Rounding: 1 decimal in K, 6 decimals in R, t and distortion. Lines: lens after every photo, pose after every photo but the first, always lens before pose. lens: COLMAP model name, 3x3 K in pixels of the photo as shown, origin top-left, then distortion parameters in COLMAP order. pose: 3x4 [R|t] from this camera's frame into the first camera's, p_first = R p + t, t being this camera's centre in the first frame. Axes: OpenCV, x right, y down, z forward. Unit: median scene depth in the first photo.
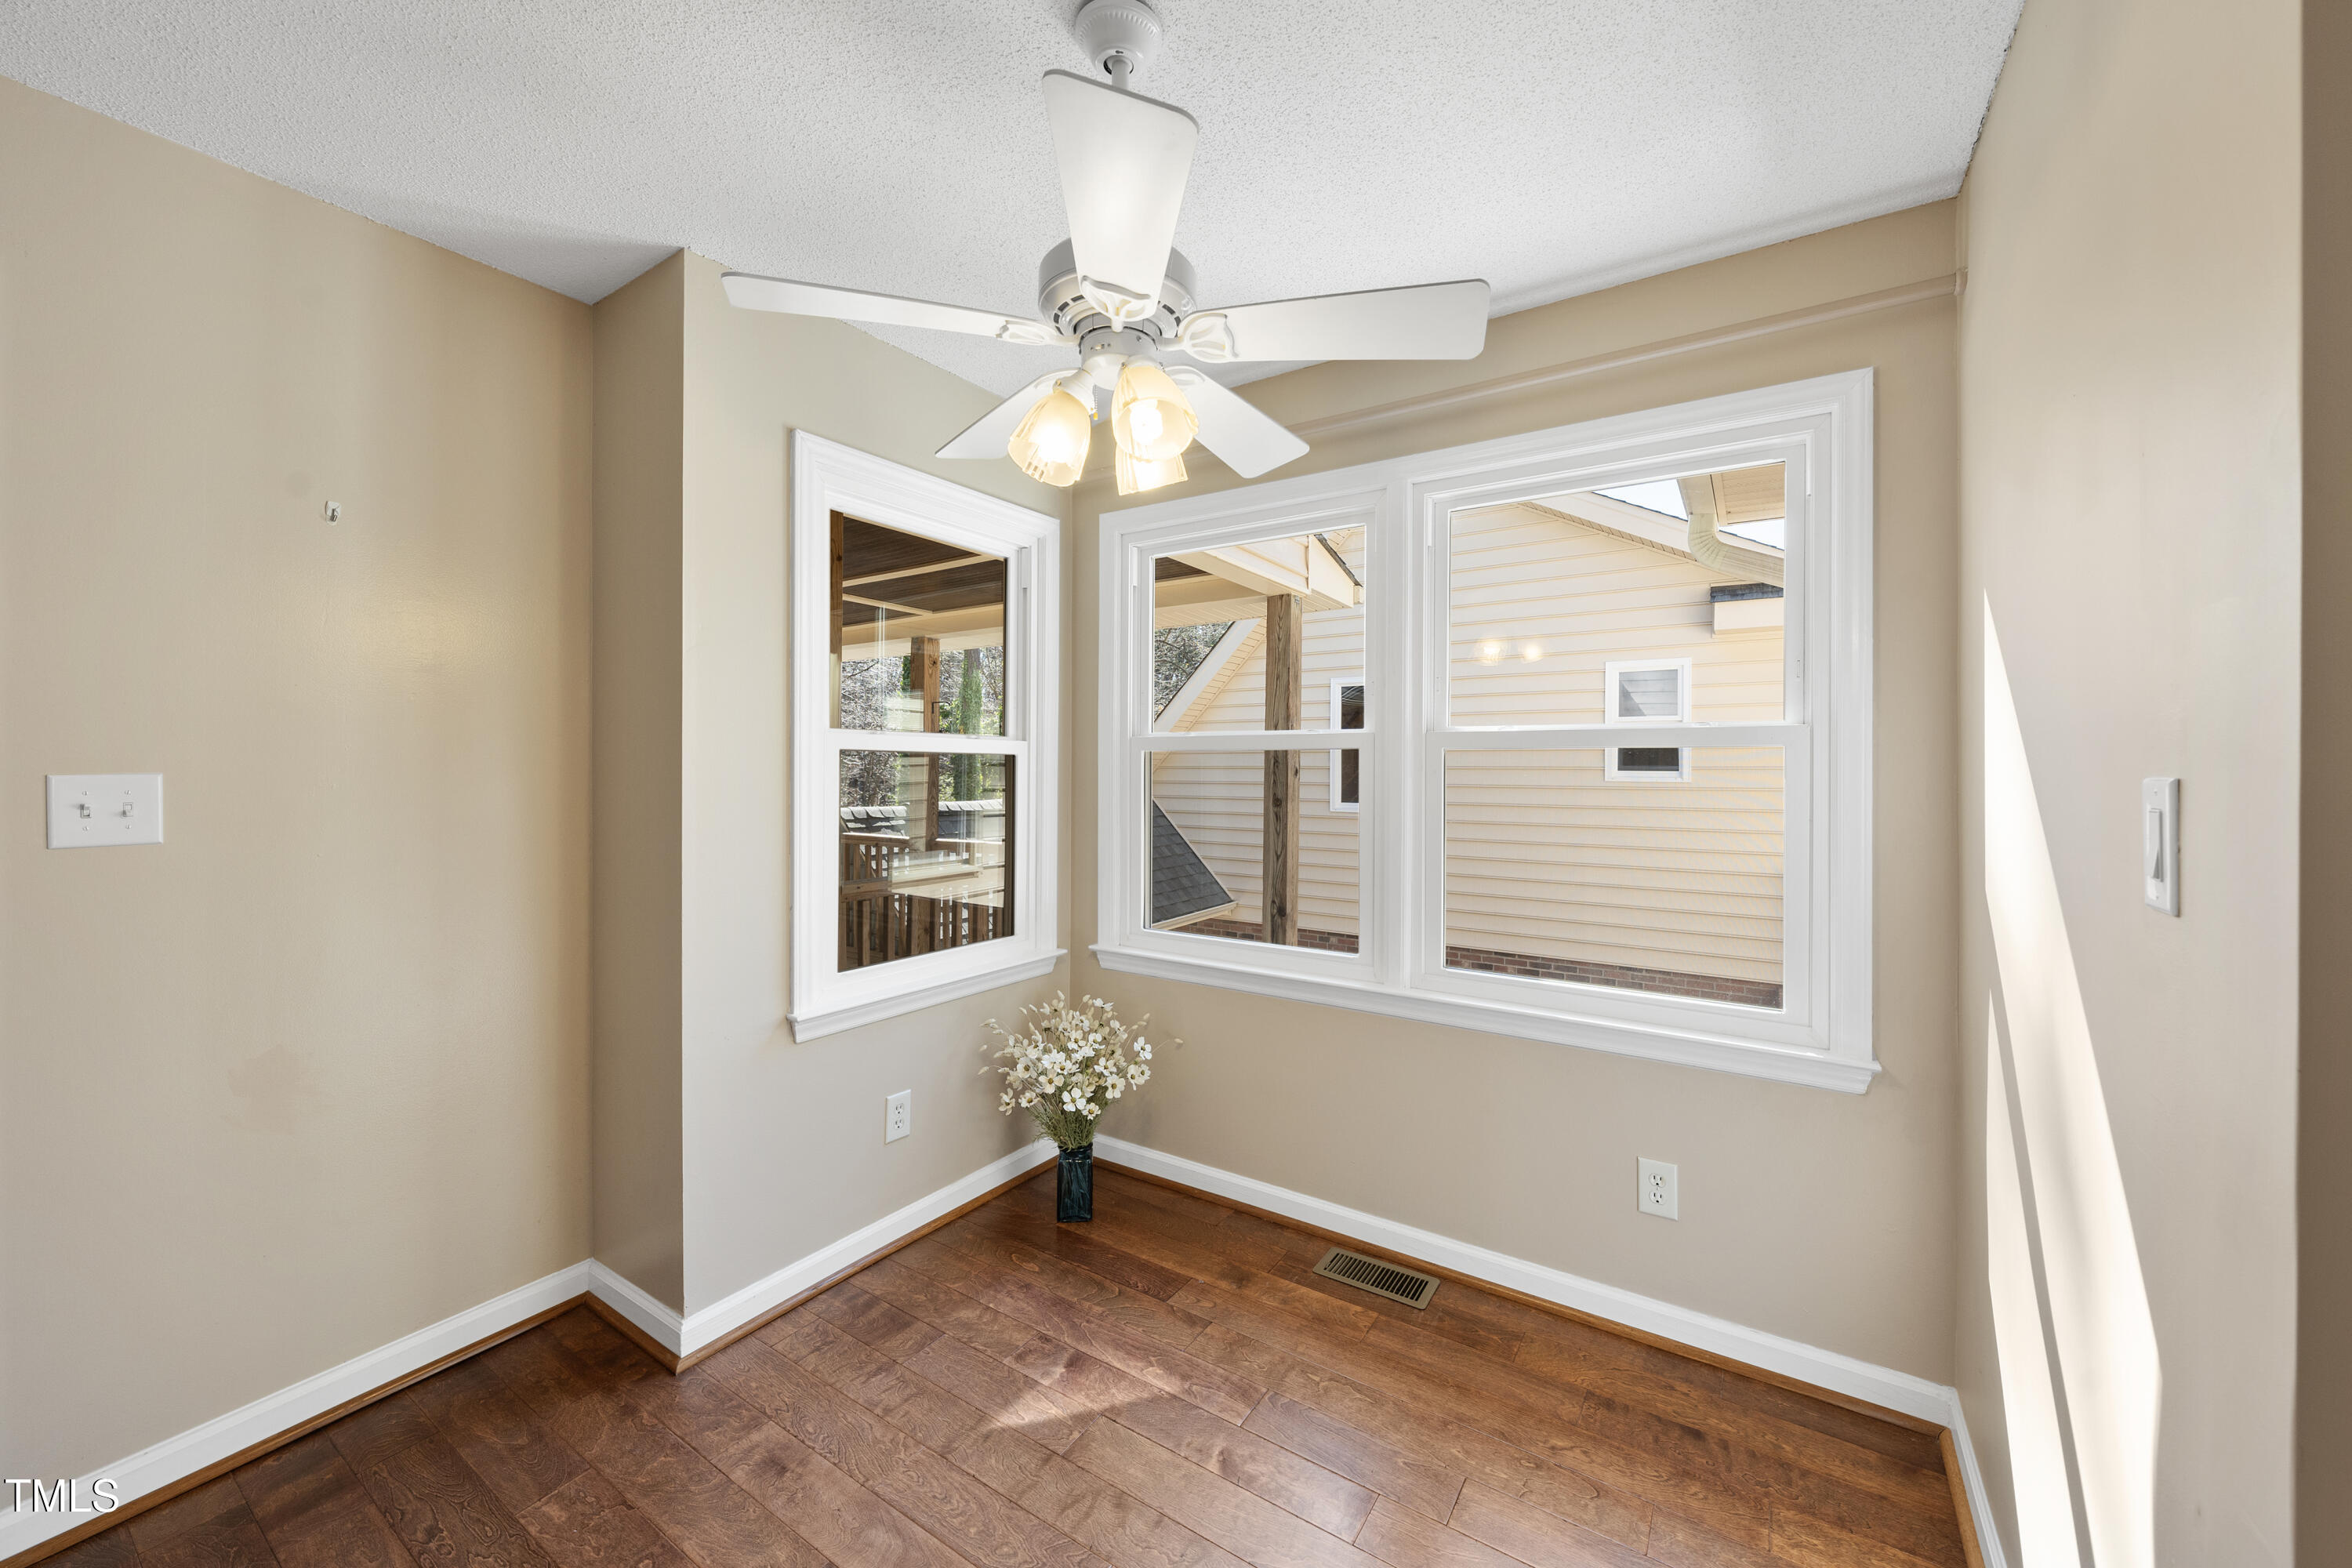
lens RADIAL K [[881.4, 0, 1176.2], [0, 881.4, 763.7], [0, 0, 1]] dist [0.003087, -0.004088]
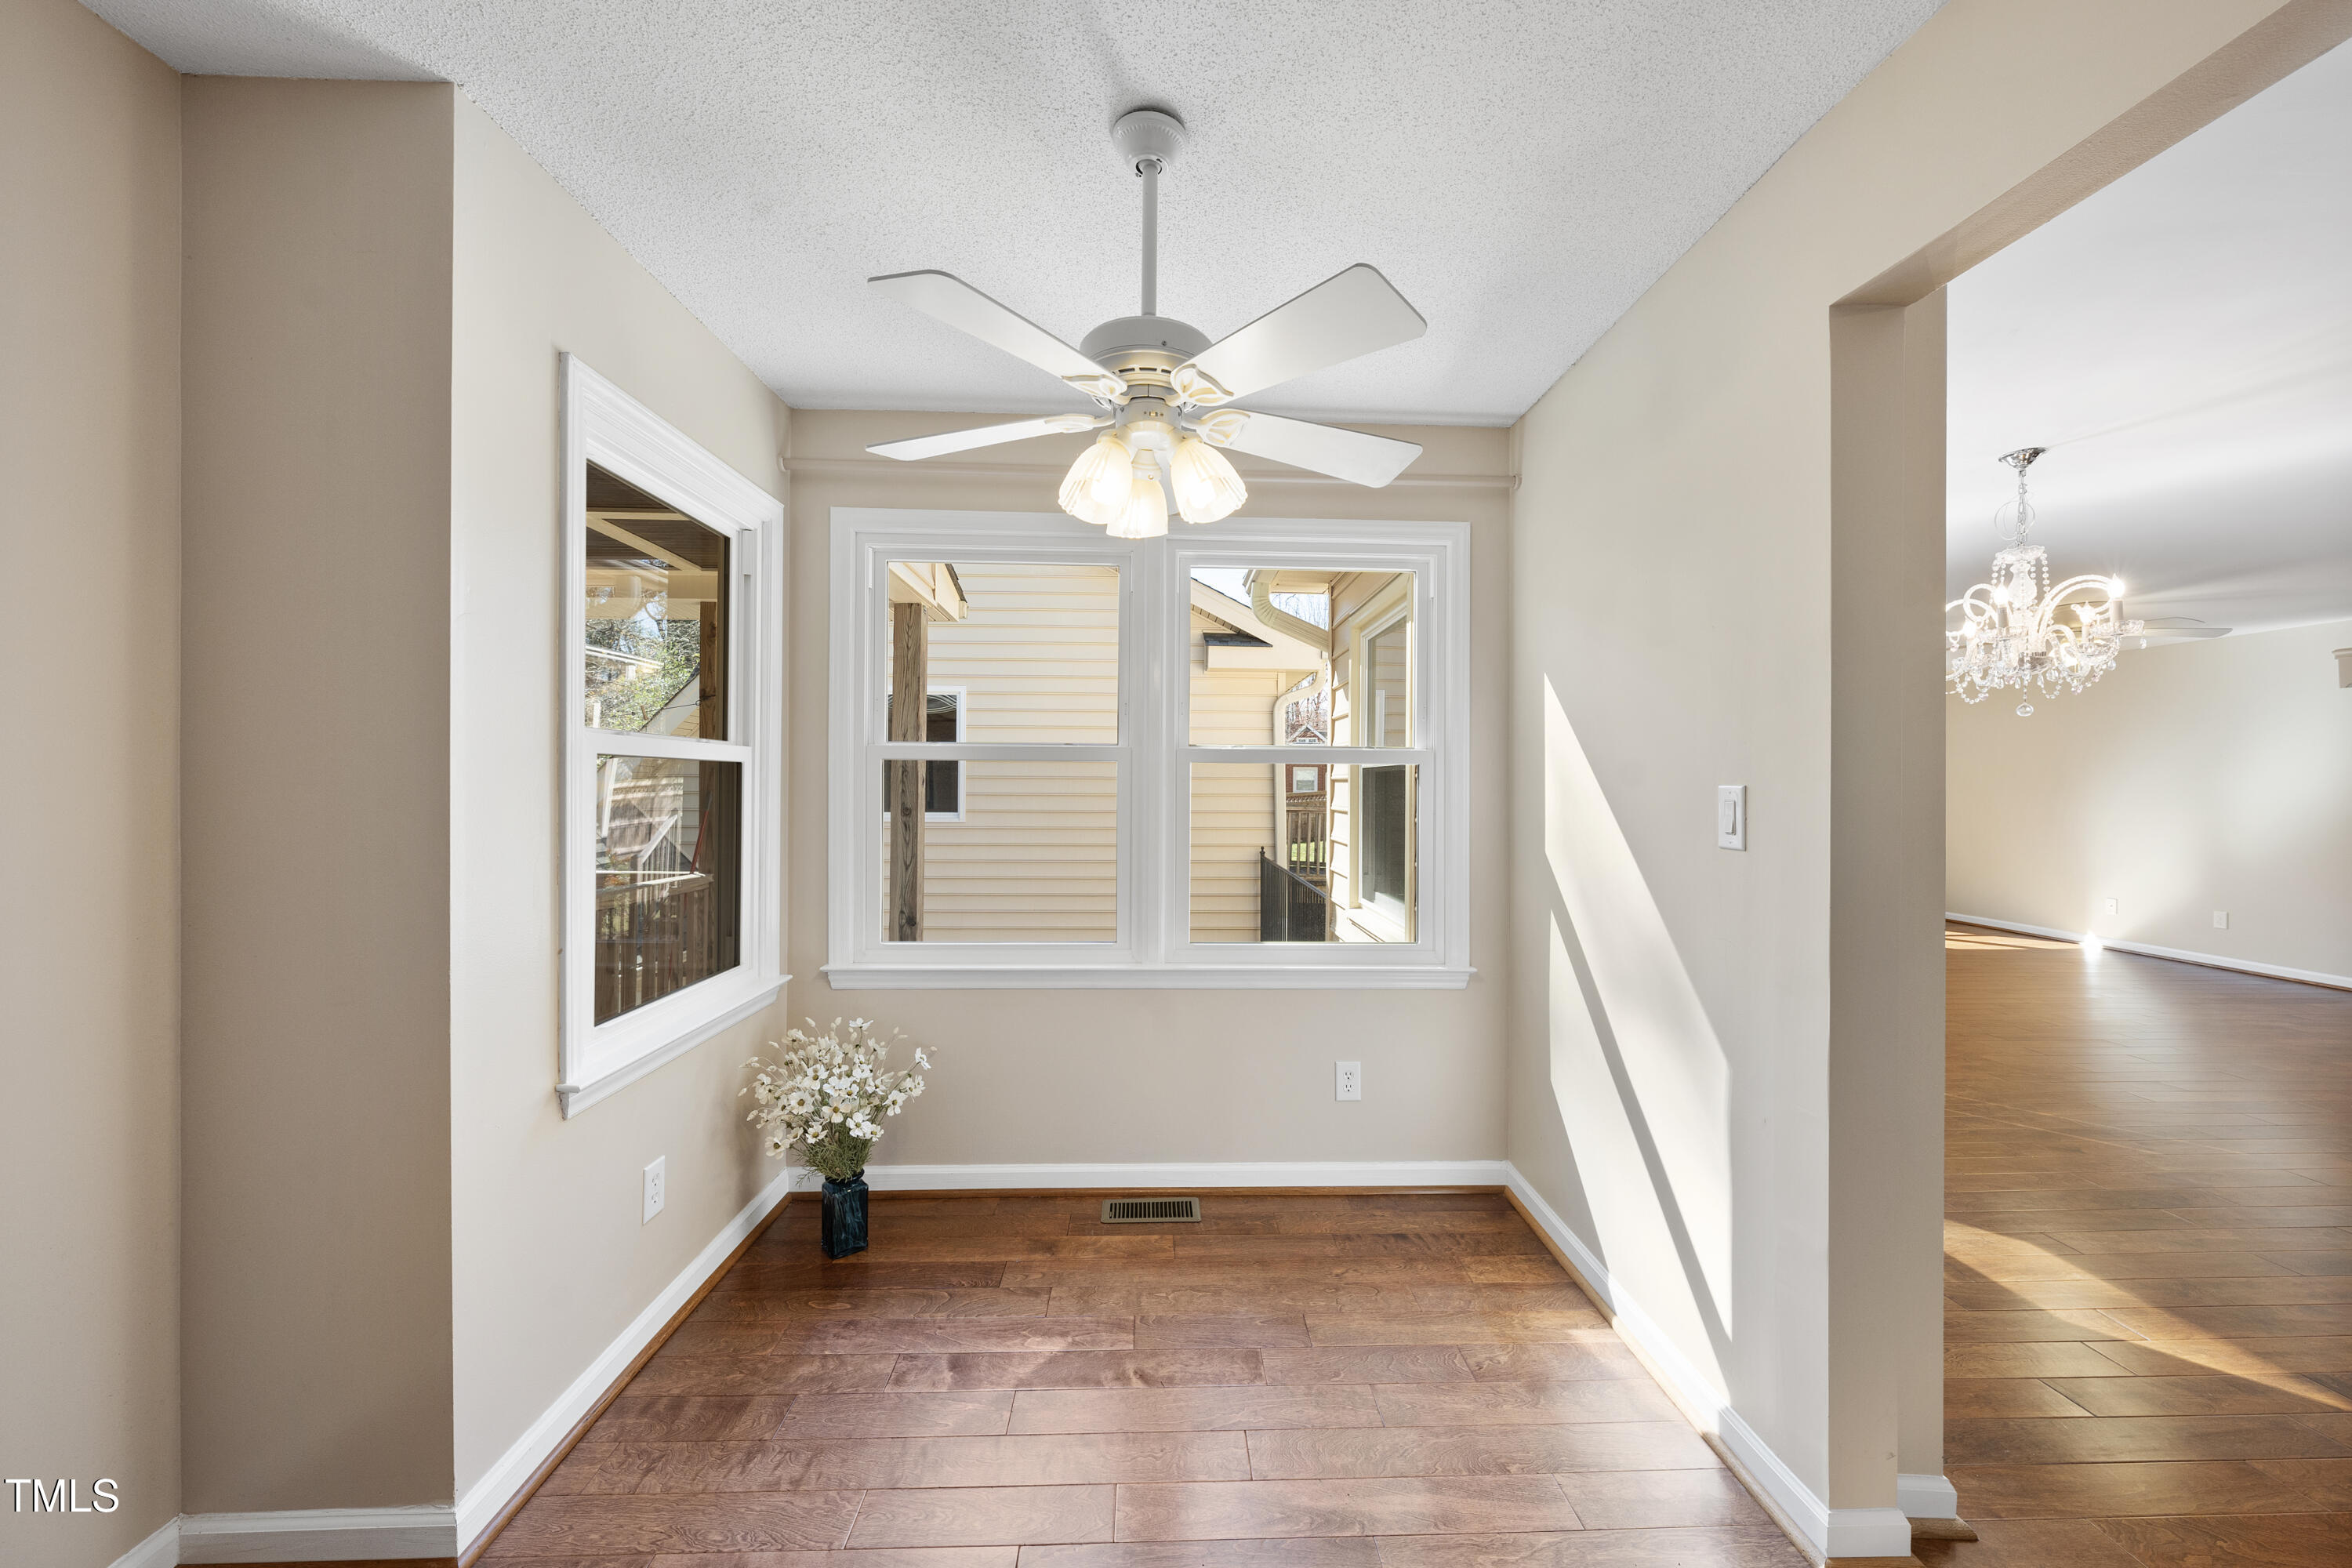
lens RADIAL K [[881.3, 0, 1186.3], [0, 881.3, 773.8], [0, 0, 1]] dist [-0.000597, -0.000157]
pose [[0.810437, 0.006490, 0.585790, -0.450071], [-0.007121, 0.999974, -0.001227, 0.000407], [-0.585783, -0.003177, 0.810462, 0.024010]]
